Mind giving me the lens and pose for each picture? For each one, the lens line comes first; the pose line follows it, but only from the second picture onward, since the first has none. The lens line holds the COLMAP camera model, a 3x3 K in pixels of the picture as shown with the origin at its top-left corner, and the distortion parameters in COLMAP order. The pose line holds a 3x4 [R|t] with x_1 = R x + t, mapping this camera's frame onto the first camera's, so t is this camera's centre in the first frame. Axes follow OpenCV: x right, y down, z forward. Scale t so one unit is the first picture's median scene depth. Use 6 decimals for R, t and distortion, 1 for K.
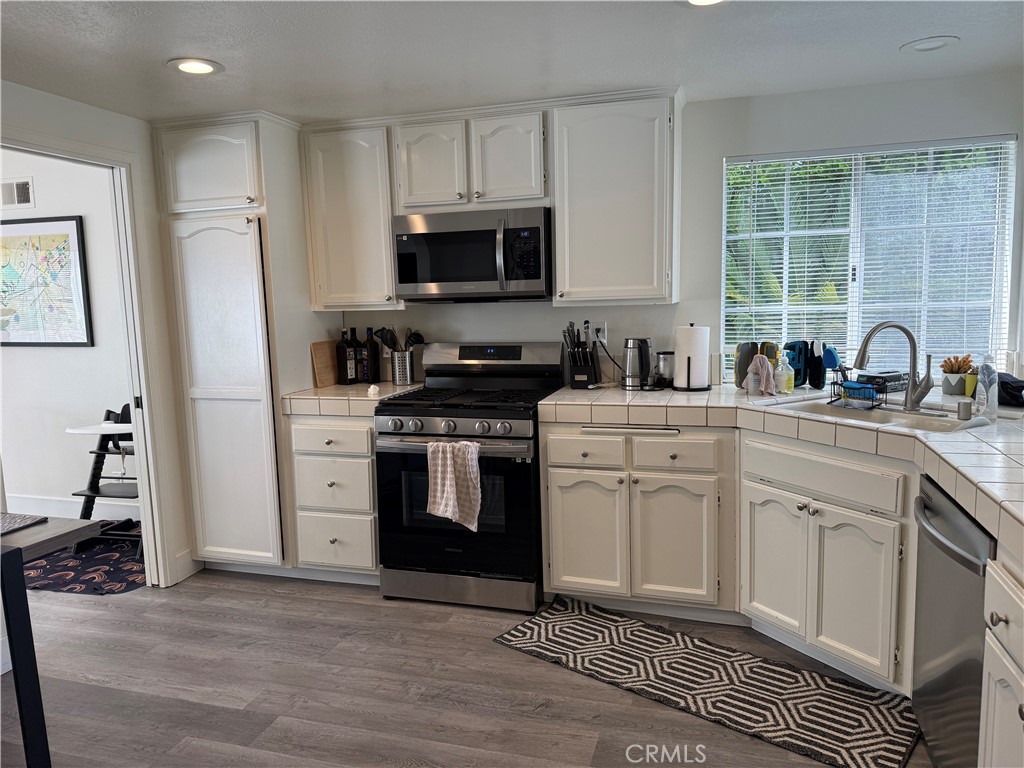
lens RADIAL K [[721.7, 0, 511.5], [0, 721.7, 382.5], [0, 0, 1]] dist [-0.006380, -0.001297]
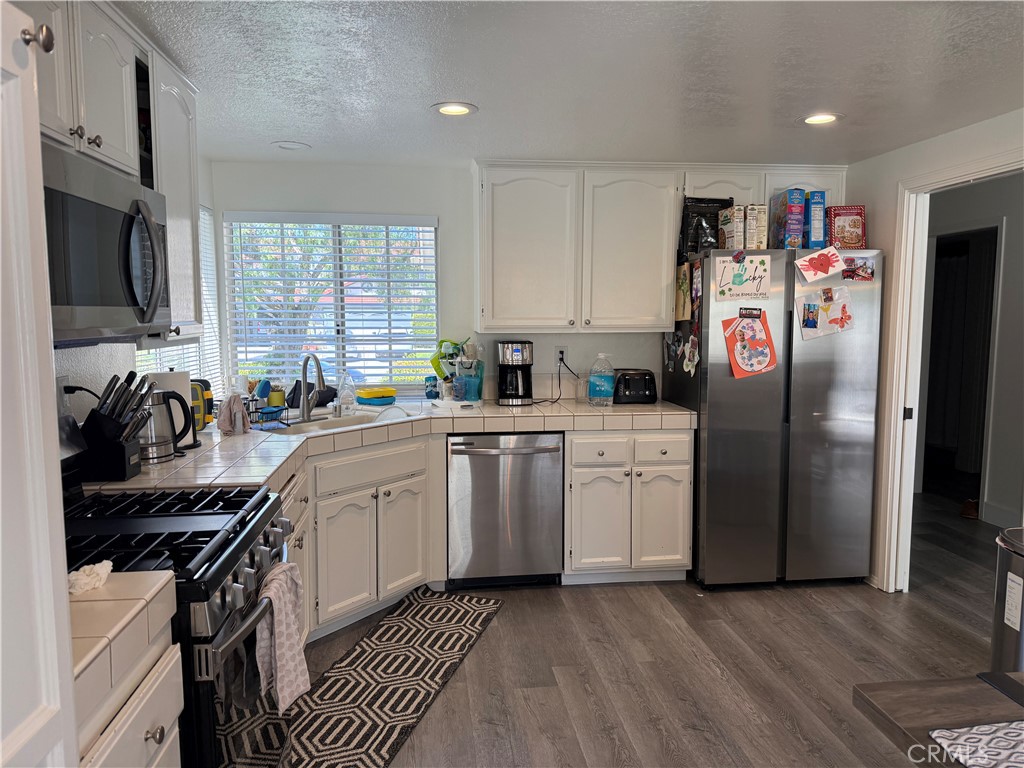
lens RADIAL K [[721.7, 0, 512.1], [0, 721.7, 383.1], [0, 0, 1]] dist [-0.006380, -0.001297]
pose [[-0.405146, -0.059682, 0.912302, -0.827441], [0.128435, 0.984256, 0.121426, -0.143070], [-0.905186, 0.166367, -0.391102, 1.215681]]
